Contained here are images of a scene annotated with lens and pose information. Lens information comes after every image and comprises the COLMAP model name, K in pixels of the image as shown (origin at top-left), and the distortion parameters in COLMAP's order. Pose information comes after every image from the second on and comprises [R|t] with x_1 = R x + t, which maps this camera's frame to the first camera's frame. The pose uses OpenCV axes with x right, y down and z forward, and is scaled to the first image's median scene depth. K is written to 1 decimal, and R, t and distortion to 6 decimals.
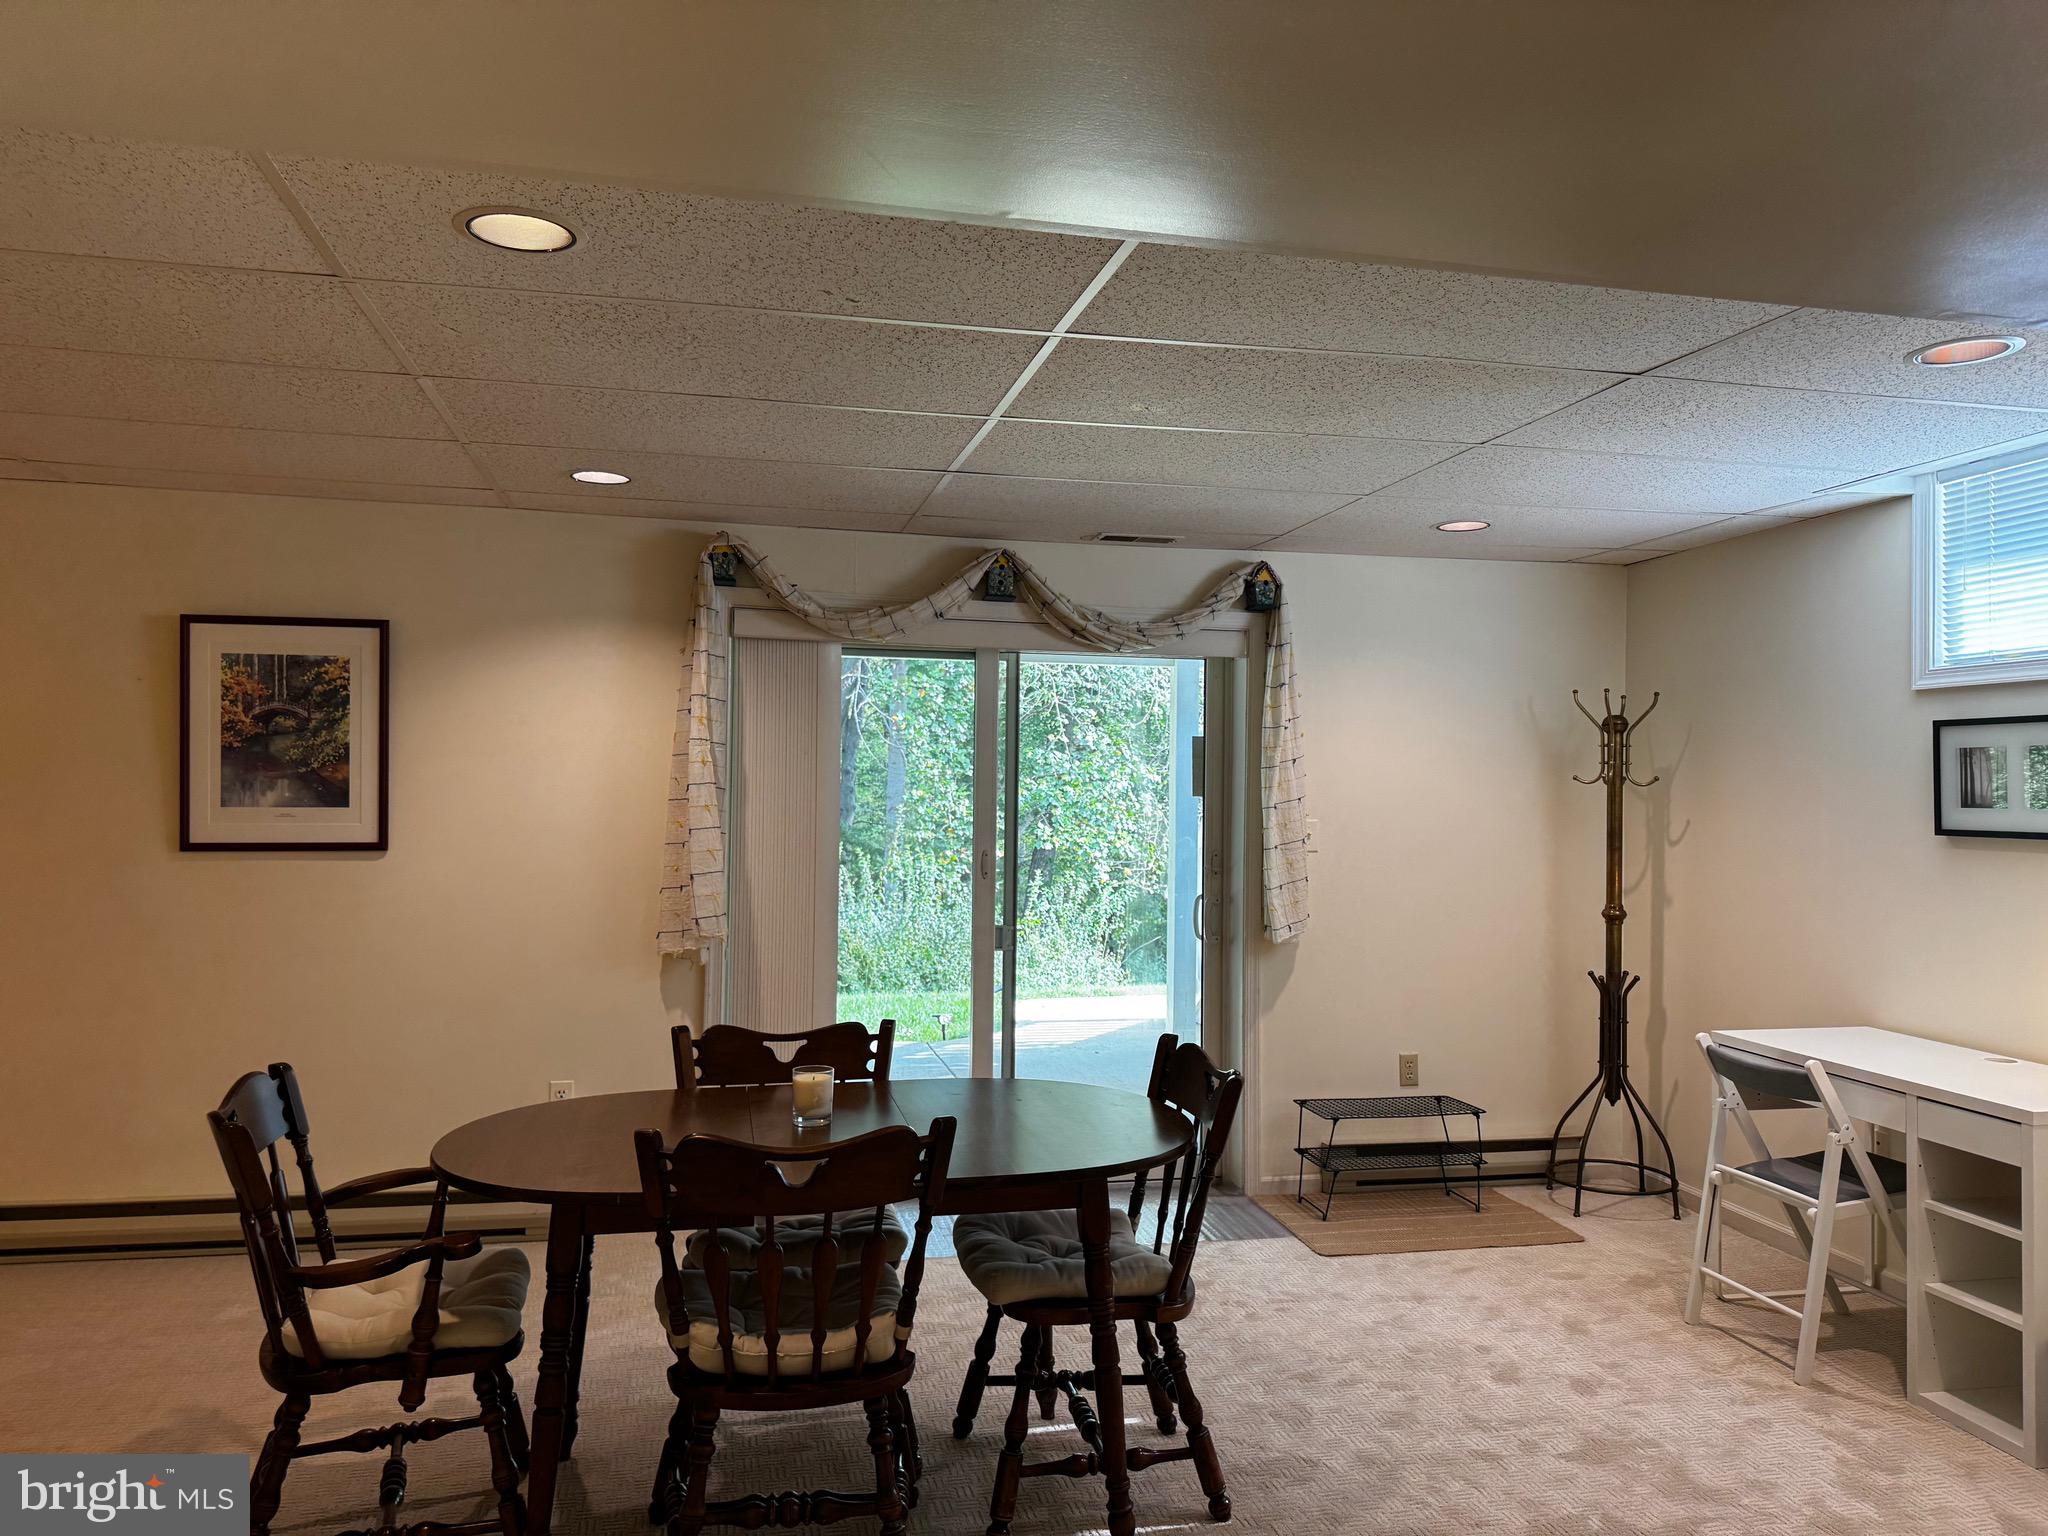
lens RADIAL K [[1440.0, 0, 1019.5], [0, 1440.0, 765.2], [0, 0, 1]] dist [-0.008972, -0.001733]
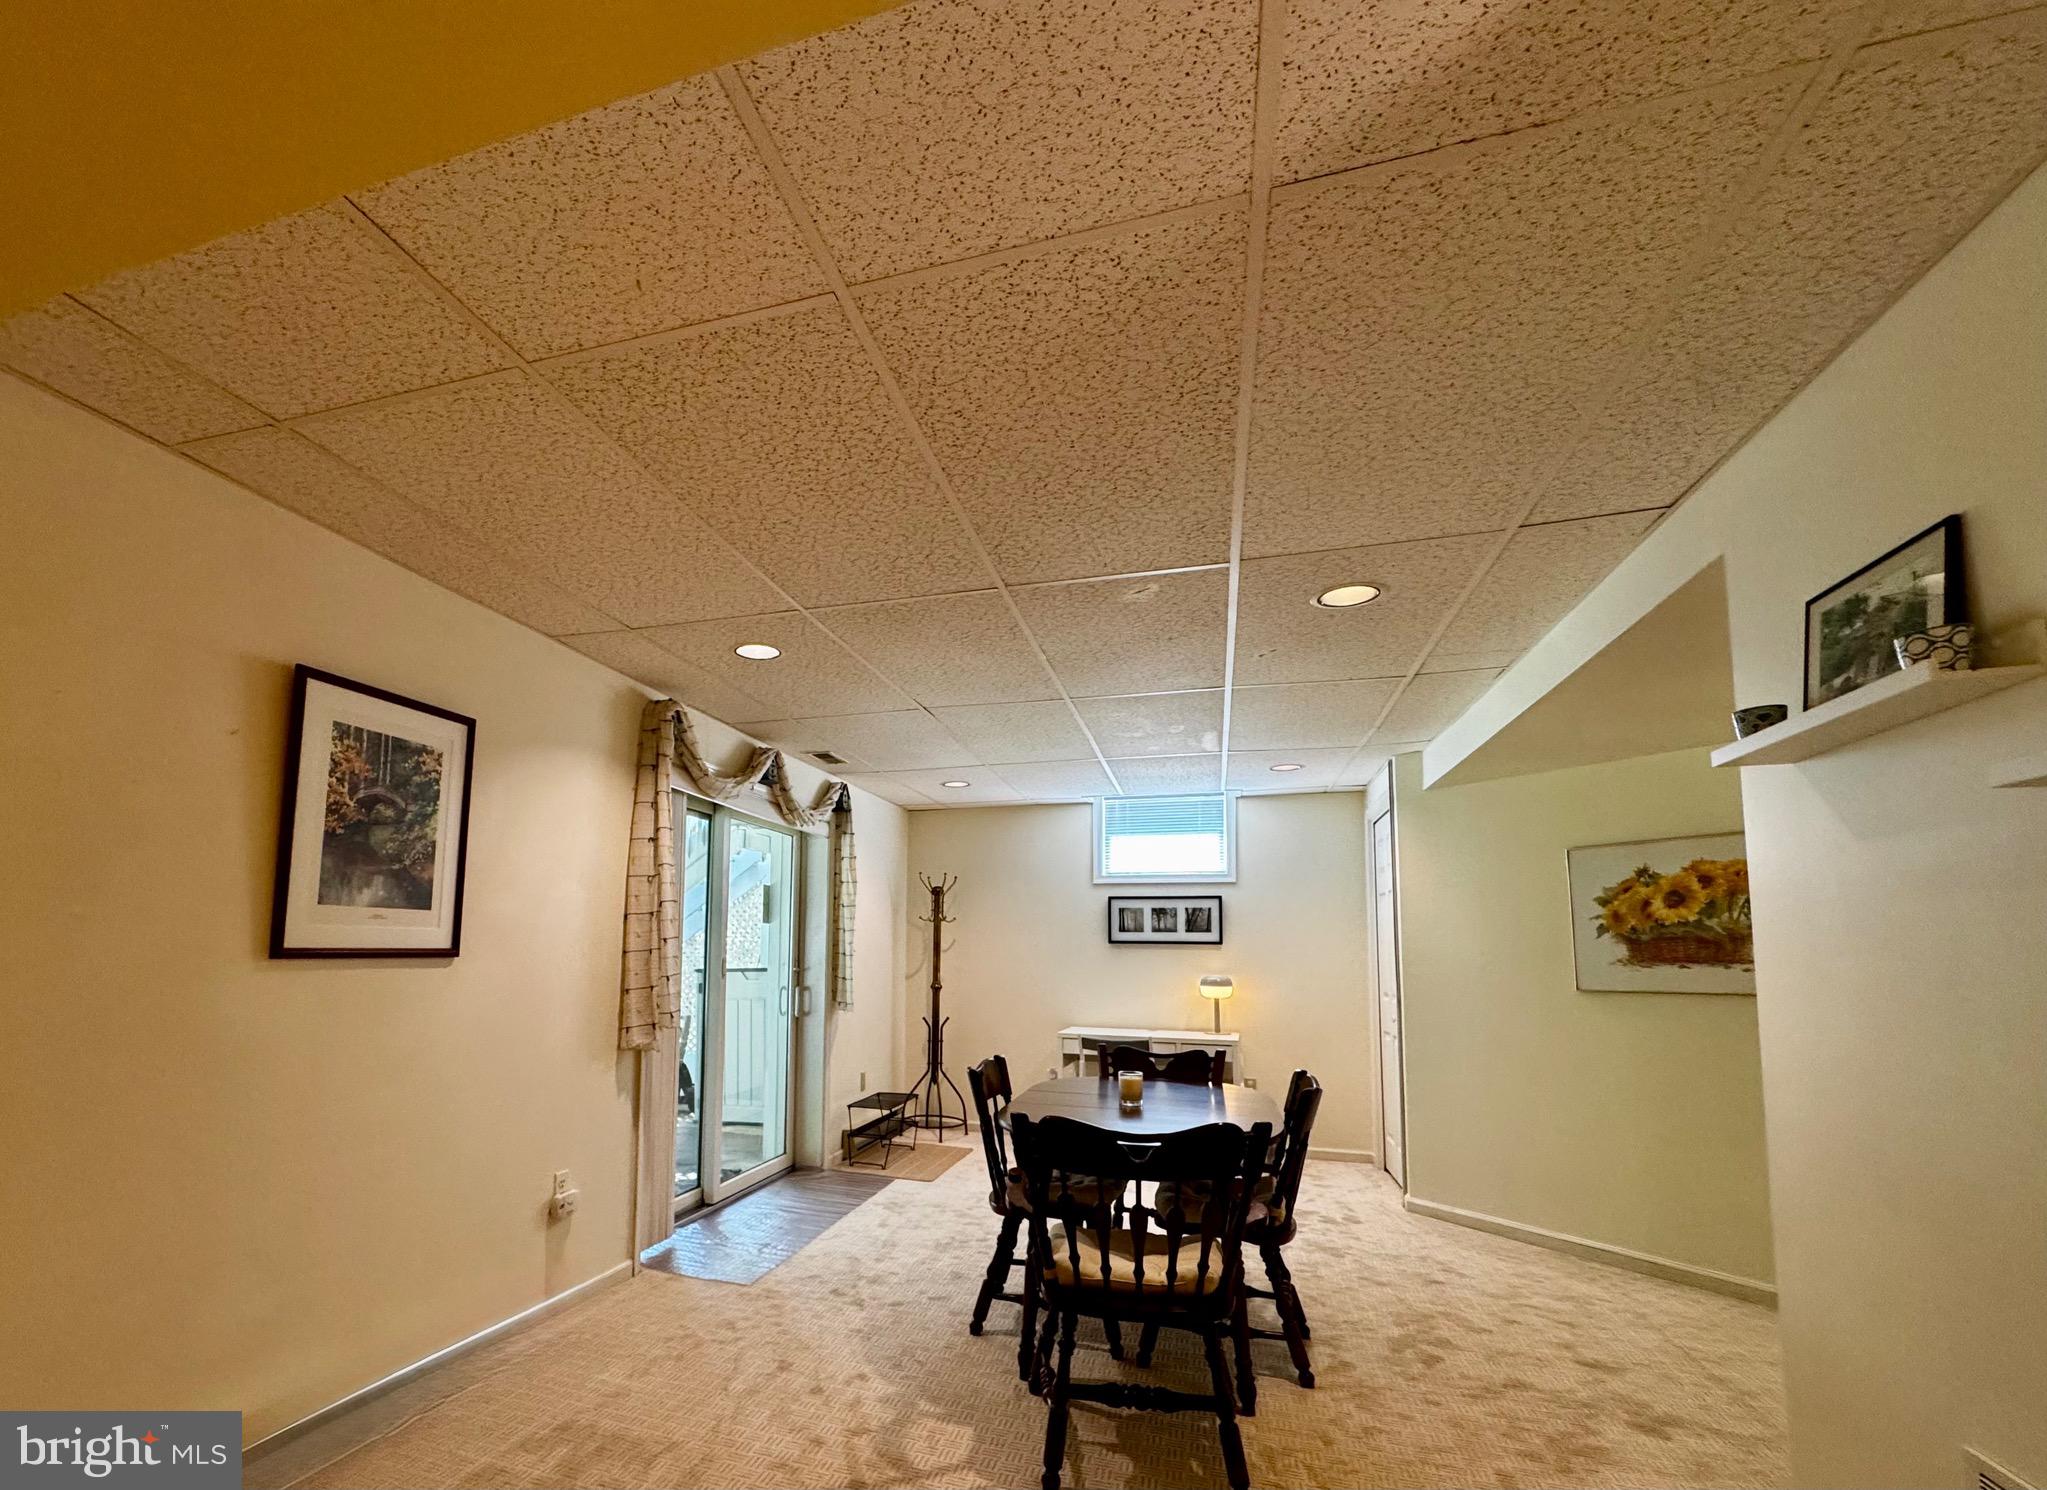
lens RADIAL K [[942.5, 0, 881.1], [0, 942.5, 866.5], [0, 0, 1]] dist [-0.001736, -0.000210]
pose [[0.525240, 0.073254, 0.847795, -0.838975], [-0.026139, 0.997207, -0.069969, 0.036474], [-0.850552, 0.014590, 0.525688, 0.436562]]
